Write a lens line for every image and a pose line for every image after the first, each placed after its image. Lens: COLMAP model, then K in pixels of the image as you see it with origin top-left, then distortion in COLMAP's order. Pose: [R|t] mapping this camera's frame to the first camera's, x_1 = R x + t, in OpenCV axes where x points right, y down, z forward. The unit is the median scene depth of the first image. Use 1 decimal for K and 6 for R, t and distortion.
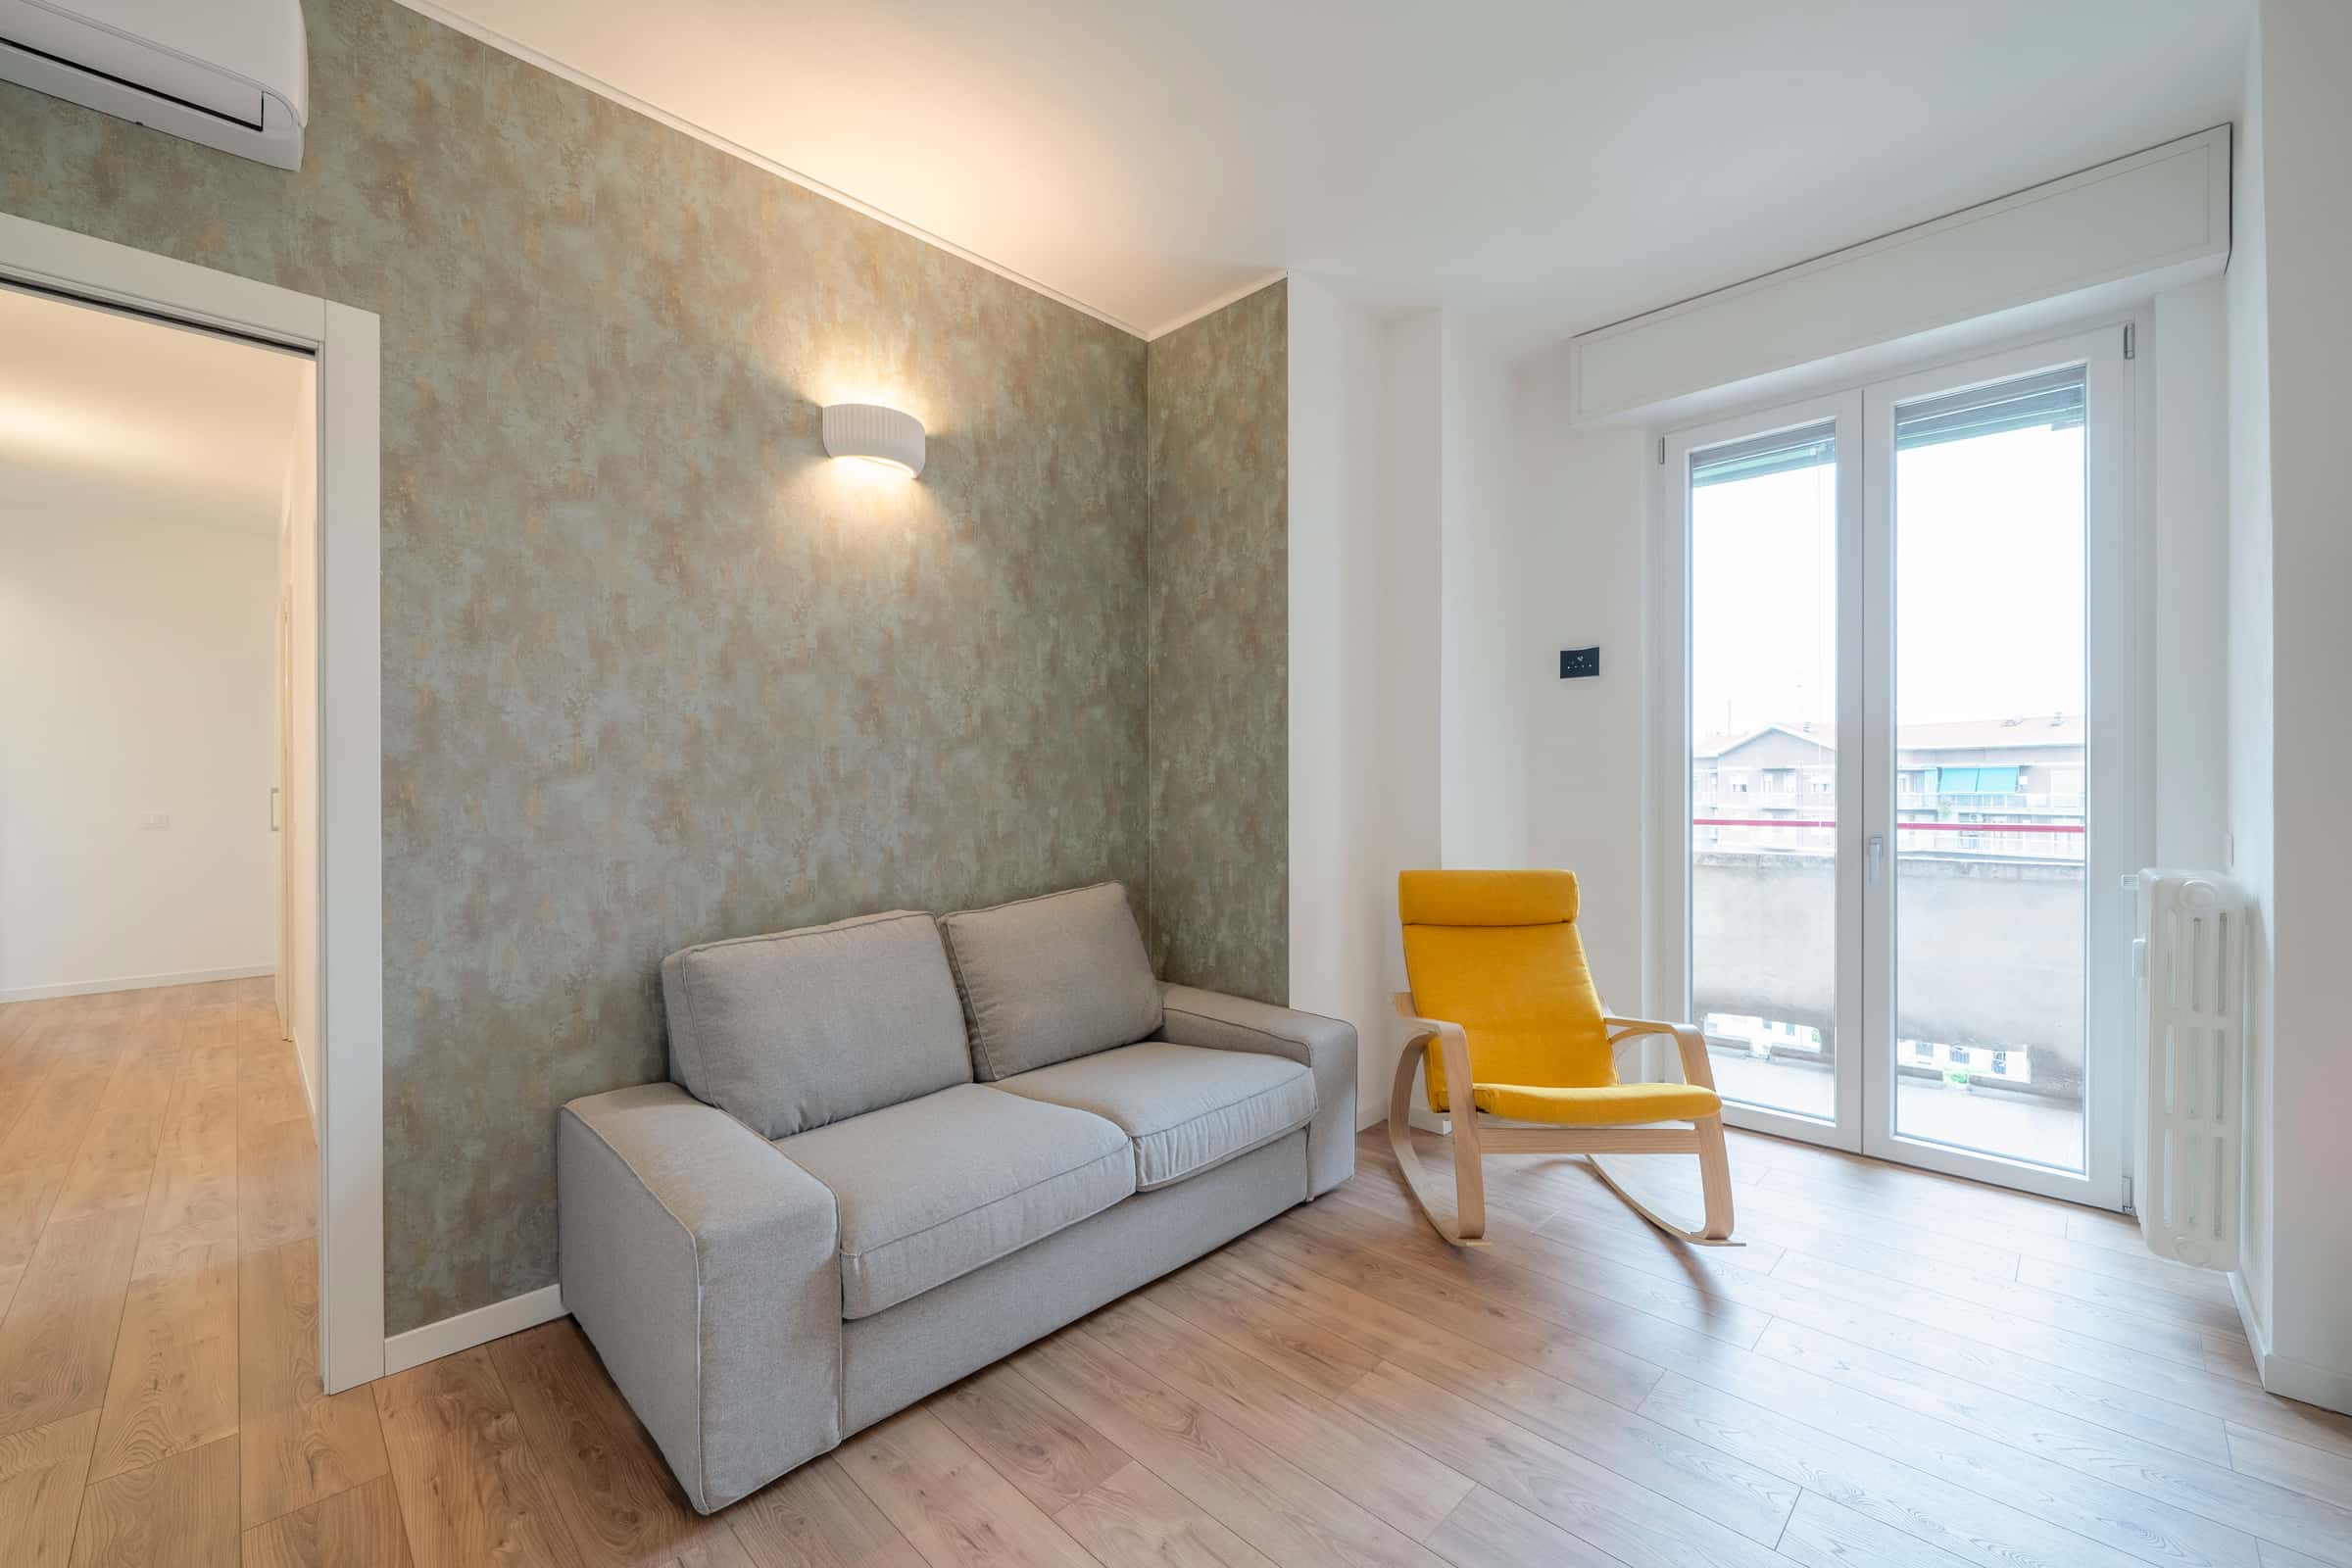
lens RADIAL K [[942.6, 0, 1158.9], [0, 942.6, 786.1], [0, 0, 1]] dist [-0.003579, 0.000016]
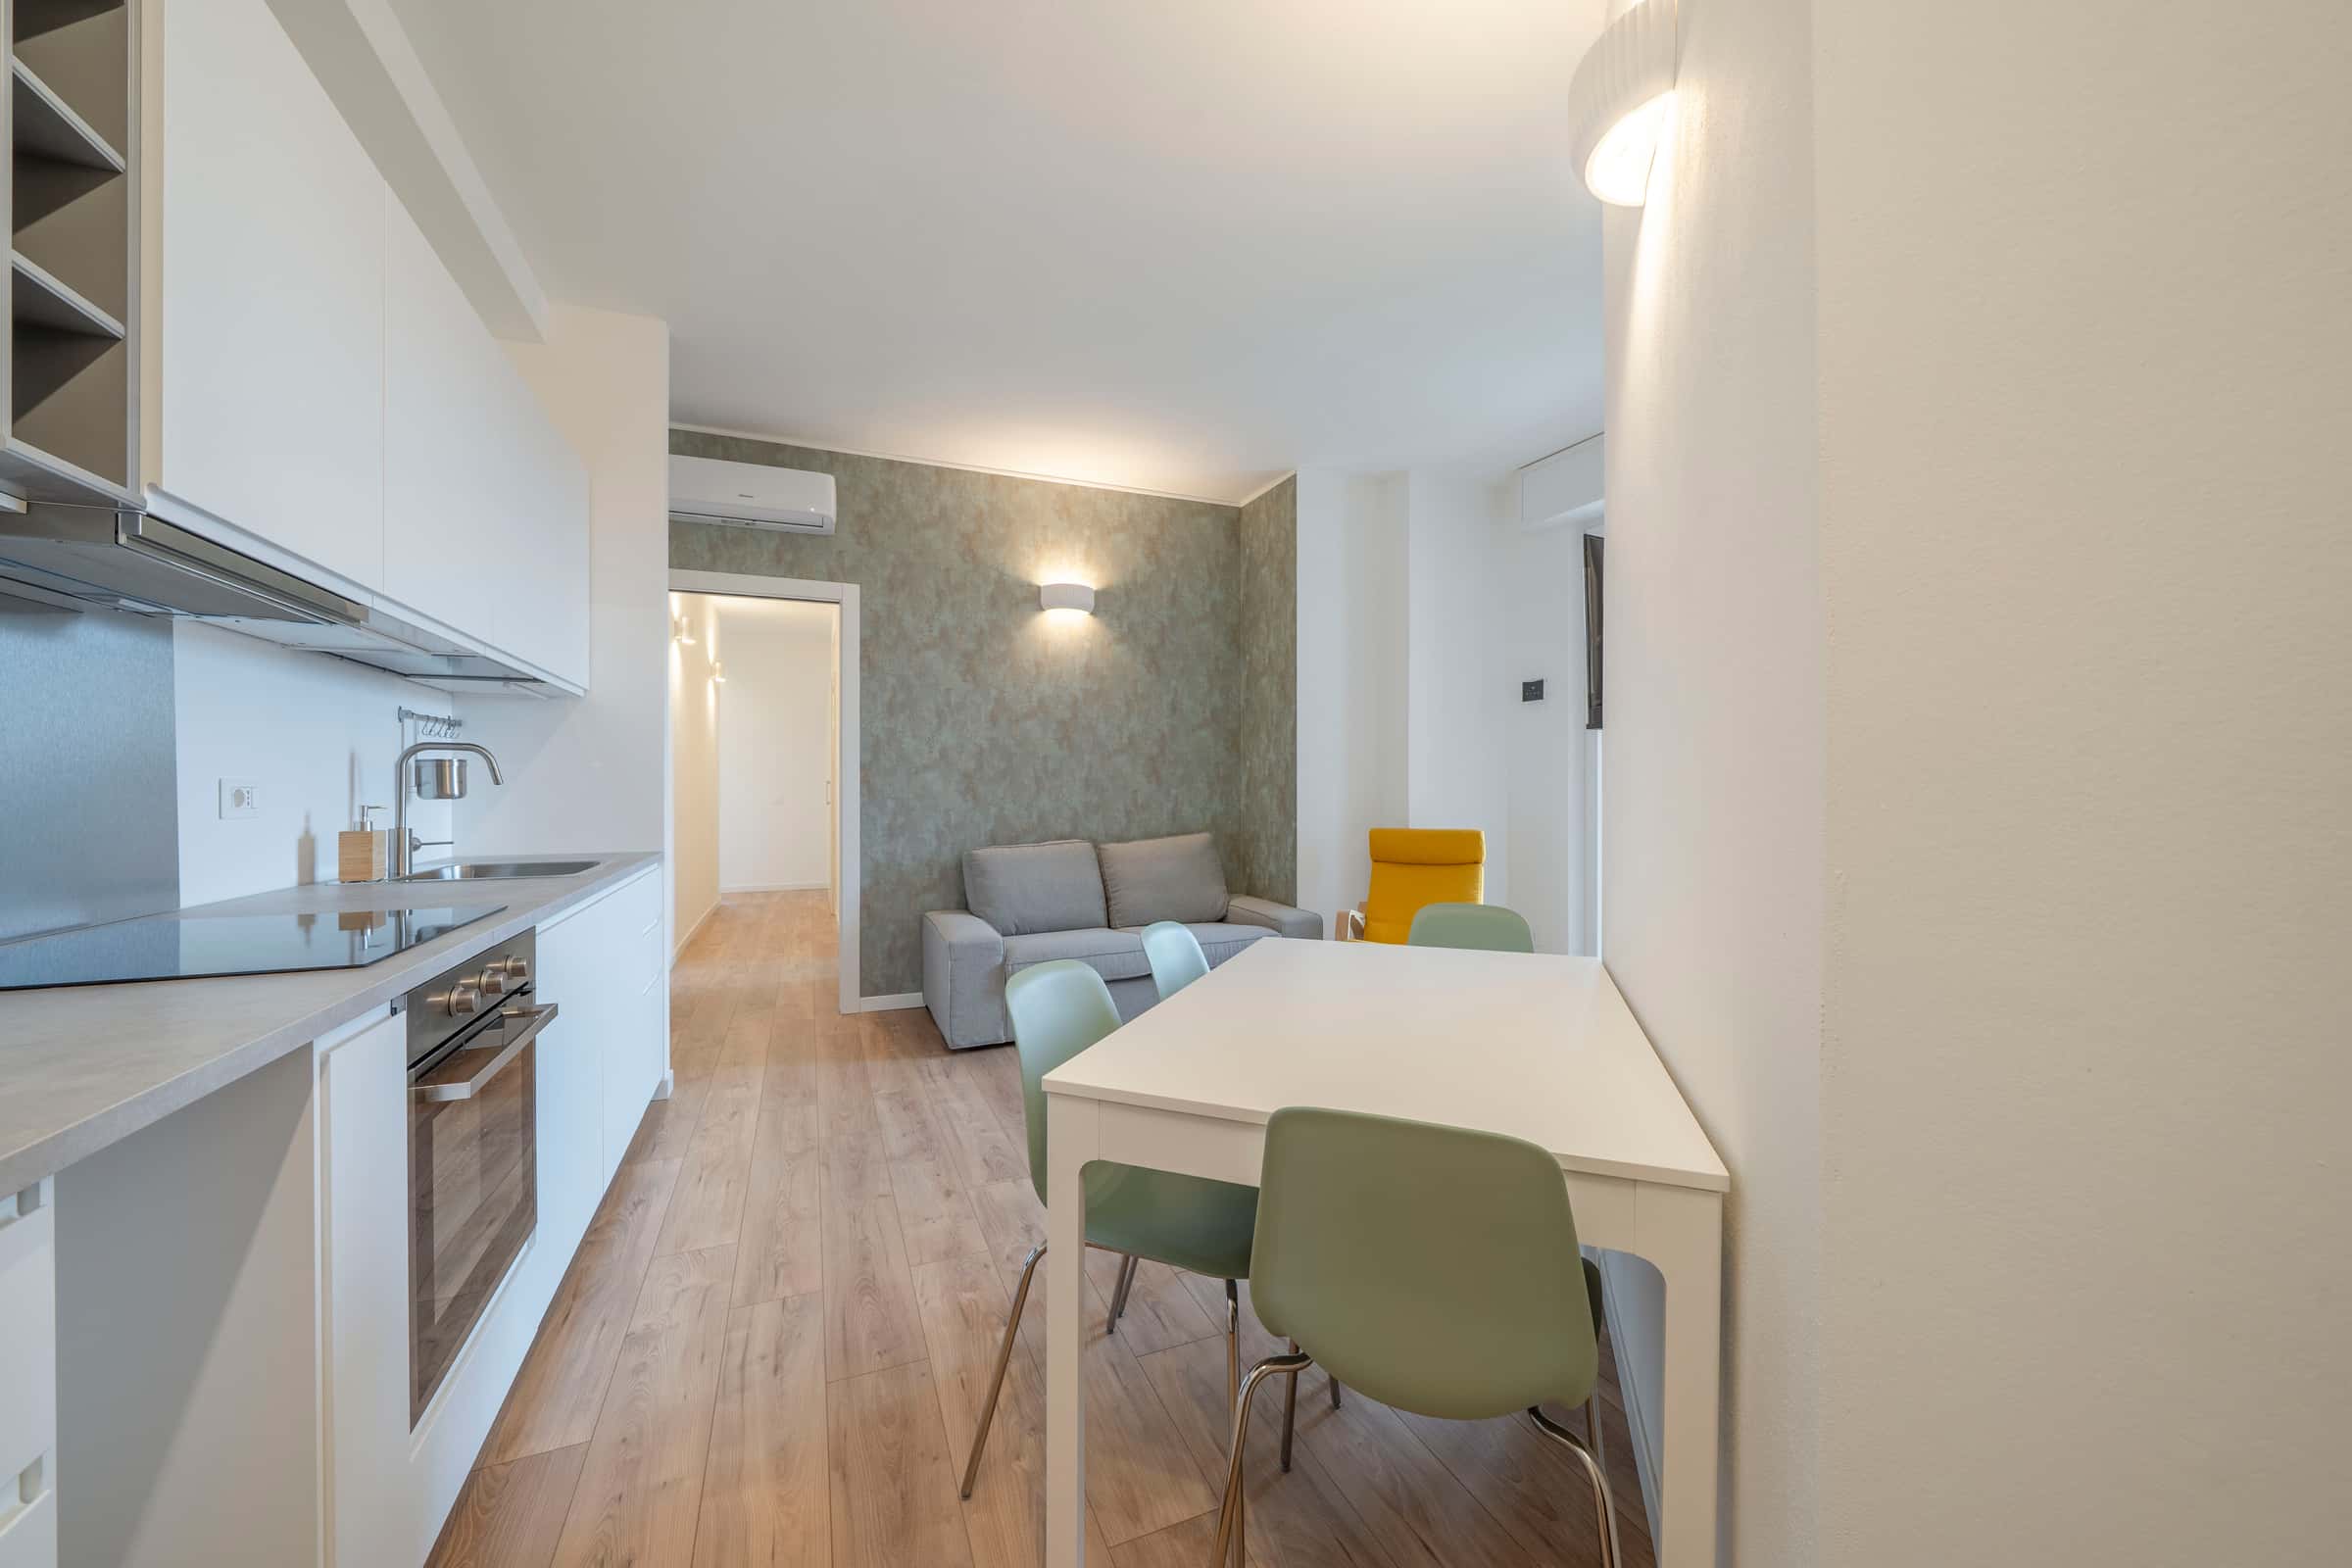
lens RADIAL K [[873.7, 0, 1156.2], [0, 873.7, 784.1], [0, 0, 1]] dist [-0.000904, -0.000075]
pose [[0.921653, -0.000198, -0.388016, 0.589368], [-0.001502, 0.999991, -0.004079, 0.025095], [0.388013, 0.004342, 0.921644, -0.613989]]
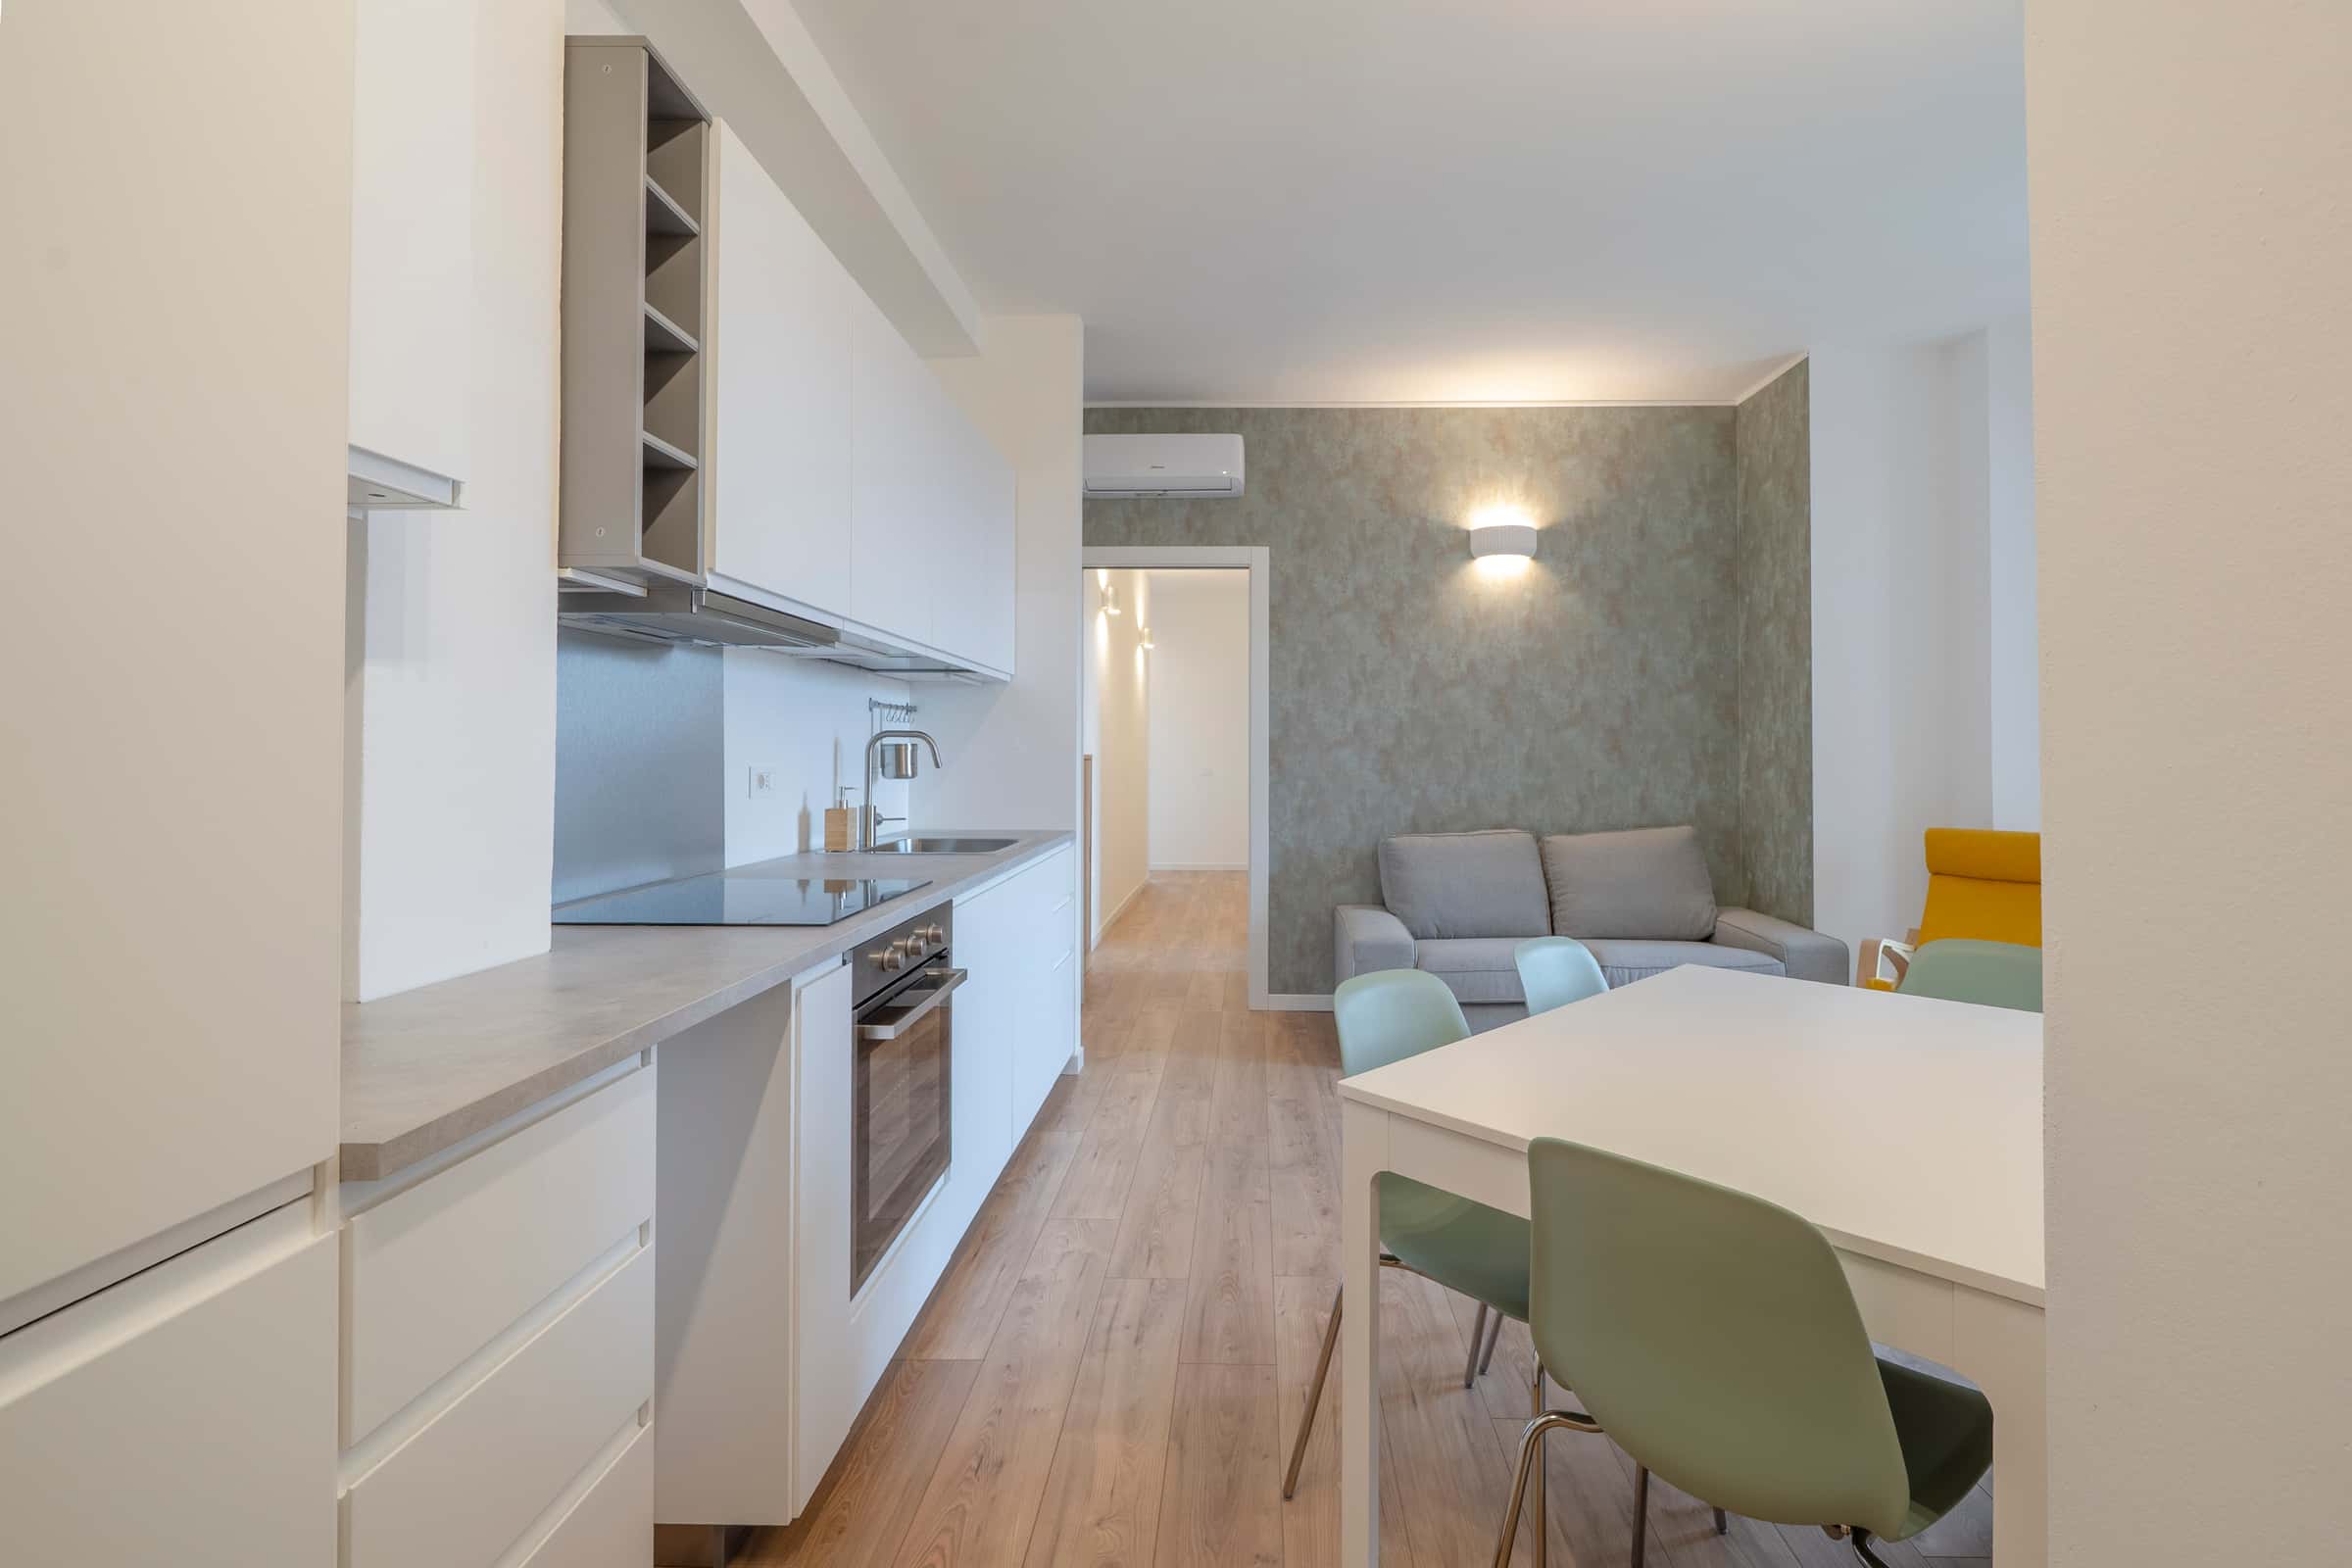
lens RADIAL K [[1066.9, 0, 1215.2], [0, 1066.9, 729.6], [0, 0, 1]] dist [0.004377, 0.000750]
pose [[0.685125, -0.011370, -0.728337, 0.731911], [-0.005656, 0.999765, -0.020928, 0.001263], [0.728404, 0.018458, 0.684899, -0.656617]]
